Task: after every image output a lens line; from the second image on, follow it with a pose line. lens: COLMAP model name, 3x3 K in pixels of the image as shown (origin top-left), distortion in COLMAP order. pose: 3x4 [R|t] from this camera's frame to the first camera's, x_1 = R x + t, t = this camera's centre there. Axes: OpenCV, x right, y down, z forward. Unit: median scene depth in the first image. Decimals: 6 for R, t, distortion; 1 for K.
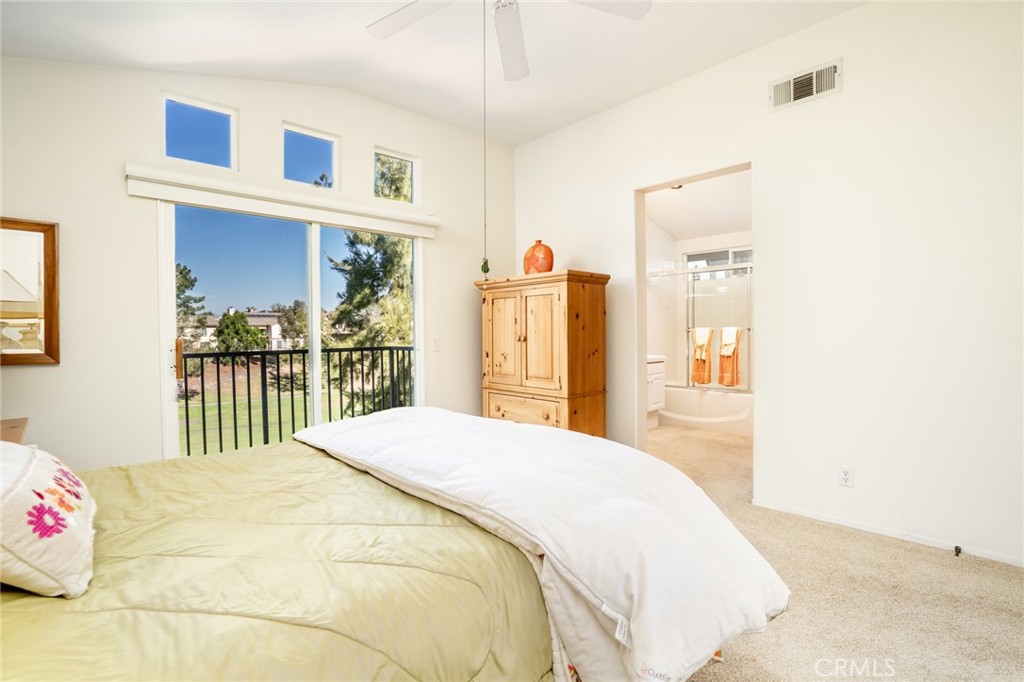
lens RADIAL K [[474.7, 0, 515.2], [0, 474.7, 338.5], [0, 0, 1]] dist [-0.056820, 0.020246]
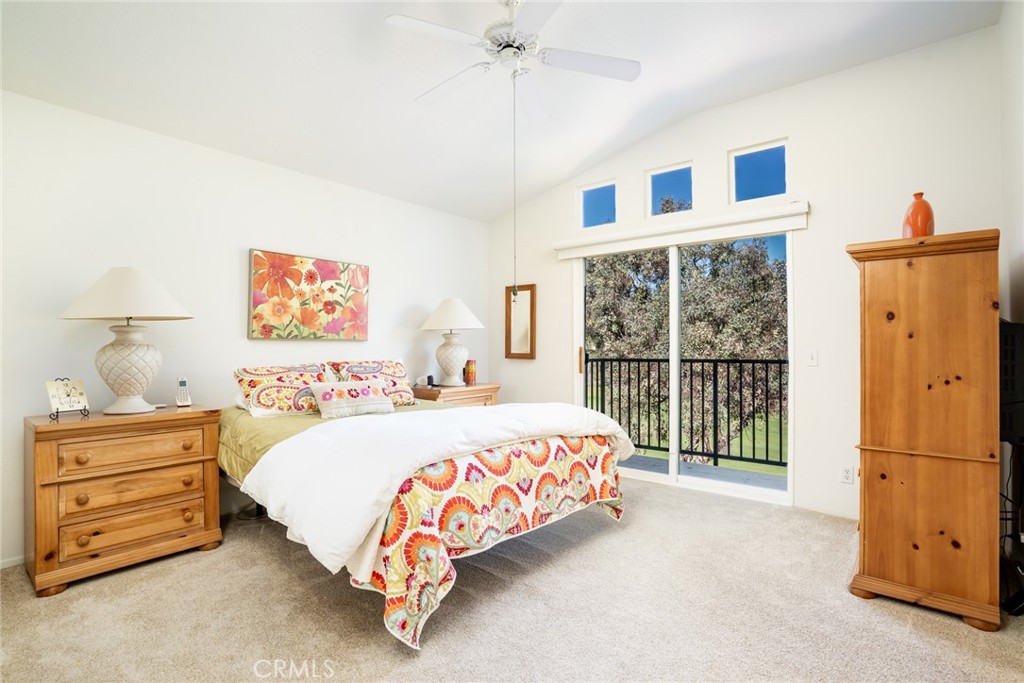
lens RADIAL K [[477.5, 0, 512.1], [0, 477.5, 343.2], [0, 0, 1]] dist [-0.061697, 0.026639]
pose [[0.137827, 0.002657, -0.990453, 0.651205], [-0.015135, 0.999885, 0.000576, -0.006467], [0.990341, 0.014911, 0.137852, 0.454616]]
